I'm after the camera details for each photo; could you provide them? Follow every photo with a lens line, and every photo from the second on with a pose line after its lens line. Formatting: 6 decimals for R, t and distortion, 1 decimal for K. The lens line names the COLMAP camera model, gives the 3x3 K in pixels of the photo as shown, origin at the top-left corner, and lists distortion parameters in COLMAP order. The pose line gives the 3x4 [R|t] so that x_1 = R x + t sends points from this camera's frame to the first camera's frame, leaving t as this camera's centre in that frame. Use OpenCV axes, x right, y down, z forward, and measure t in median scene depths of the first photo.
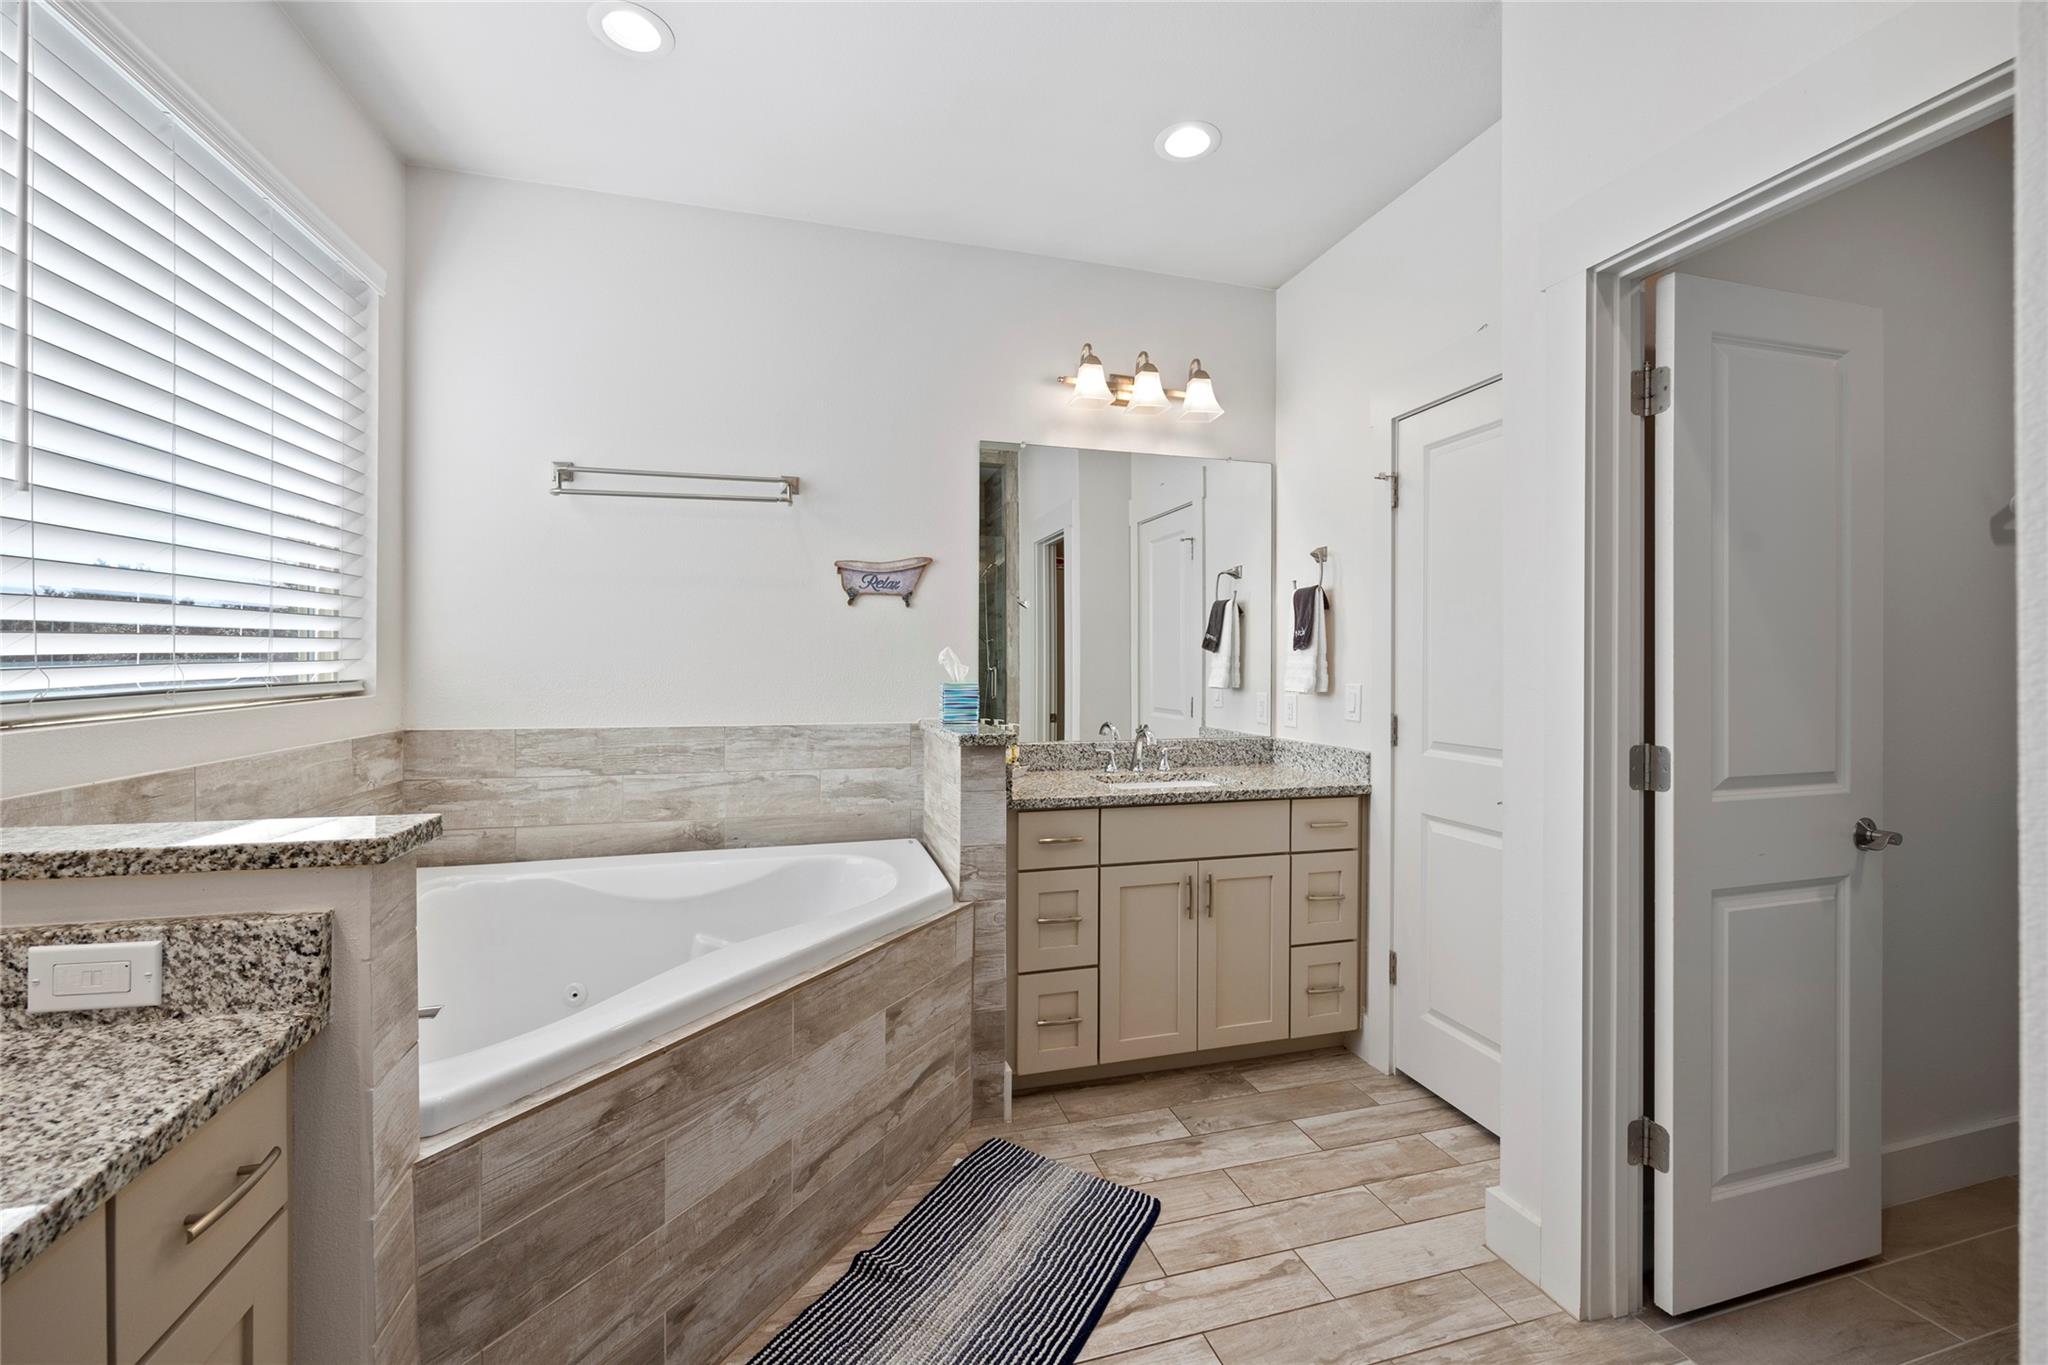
lens RADIAL K [[839.4, 0, 1020.3], [0, 839.4, 708.5], [0, 0, 1]] dist [-0.001436, -0.000261]
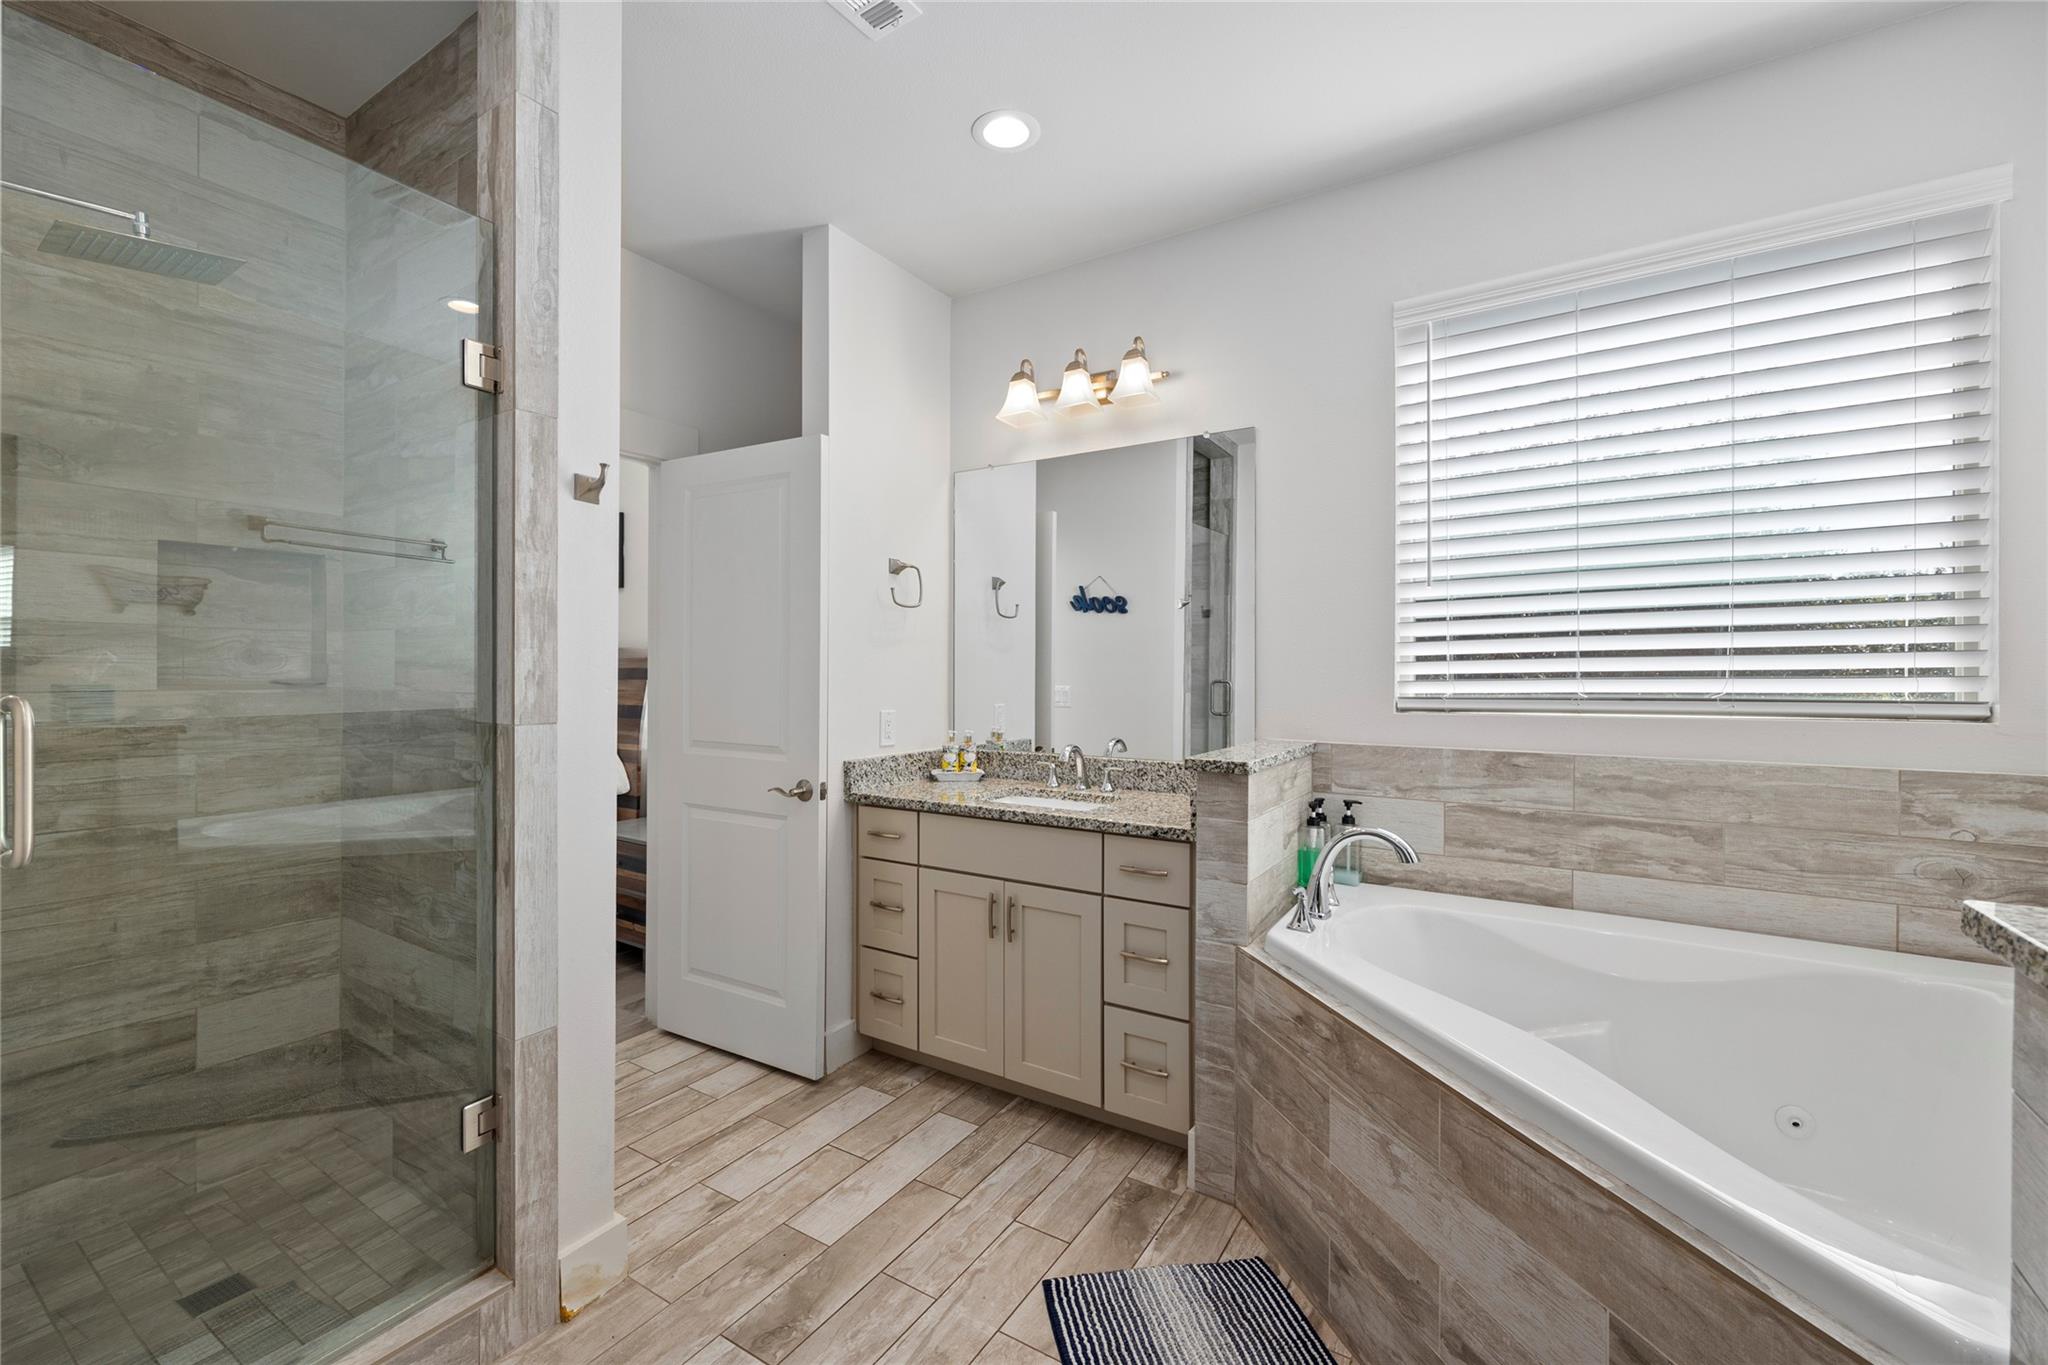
lens RADIAL K [[823.2, 0, 1021.8], [0, 823.2, 676.3], [0, 0, 1]] dist [-0.000056, -0.000714]
pose [[-0.735862, -0.000973, -0.677131, 0.607471], [-0.037100, 0.998555, 0.038883, -0.078670], [0.676114, 0.053734, -0.734835, 1.382327]]
